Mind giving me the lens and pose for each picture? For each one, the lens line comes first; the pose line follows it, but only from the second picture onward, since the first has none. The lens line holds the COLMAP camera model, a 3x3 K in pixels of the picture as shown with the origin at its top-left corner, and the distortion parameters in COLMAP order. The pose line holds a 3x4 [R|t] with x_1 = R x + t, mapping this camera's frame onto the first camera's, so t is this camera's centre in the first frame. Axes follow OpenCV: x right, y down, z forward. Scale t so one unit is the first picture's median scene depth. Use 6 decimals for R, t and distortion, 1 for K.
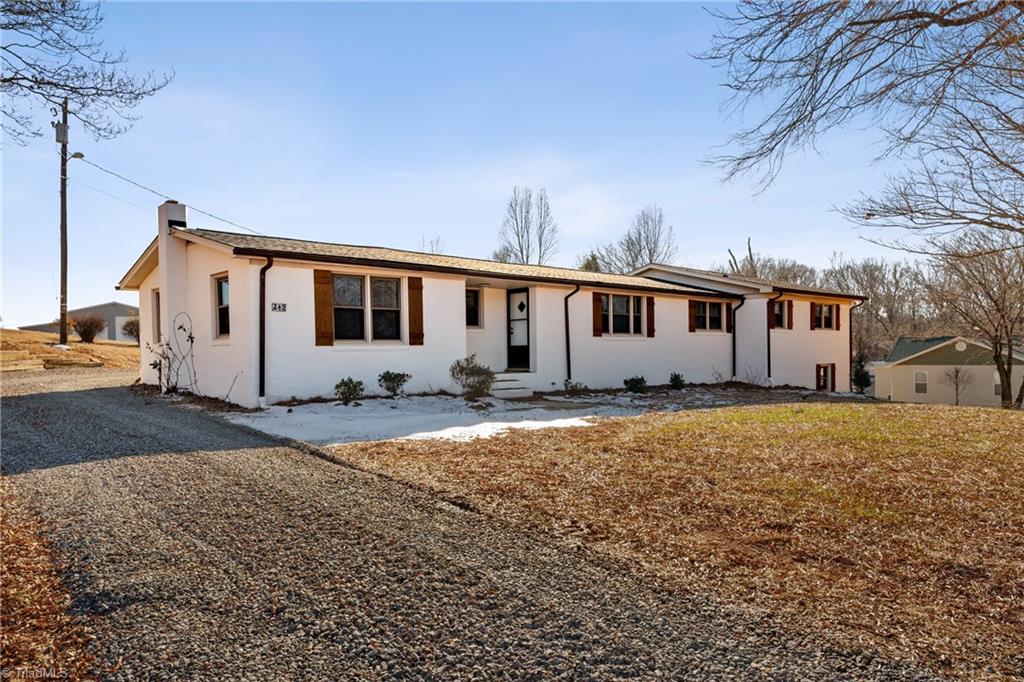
lens RADIAL K [[714.0, 0, 512.1], [0, 714.0, 342.9], [0, 0, 1]] dist [0.015900, 0.003810]
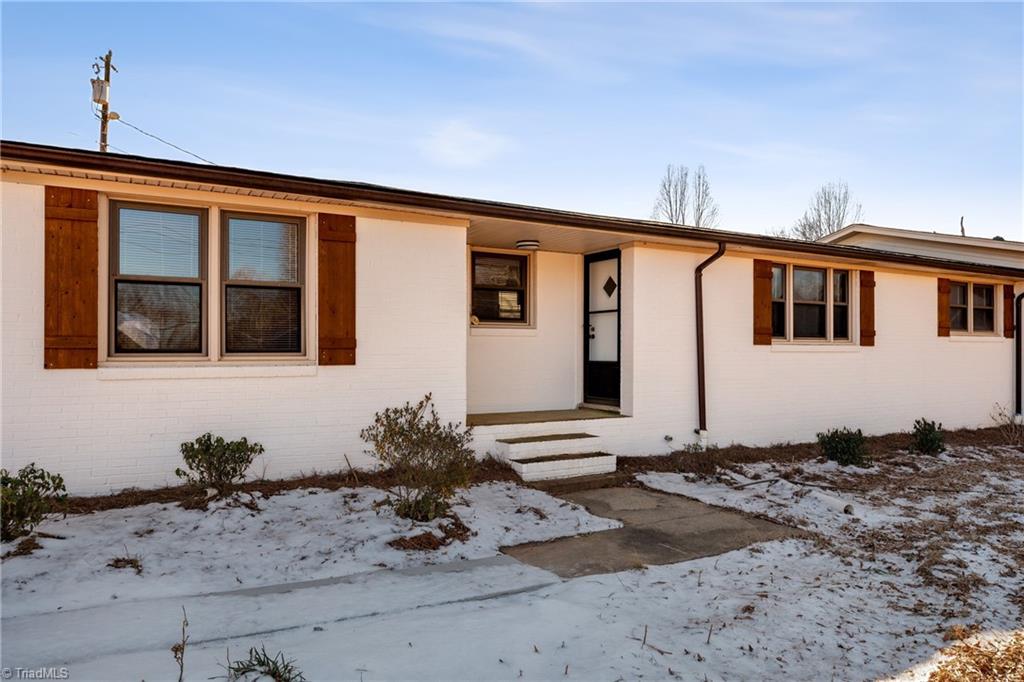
lens RADIAL K [[714.0, 0, 511.7], [0, 714.0, 336.4], [0, 0, 1]] dist [0.015900, 0.003810]
pose [[0.975374, 0.010778, -0.220293, 0.057545], [-0.011436, 0.999933, -0.001710, -0.012343], [0.220260, 0.004187, 0.975432, 0.461632]]
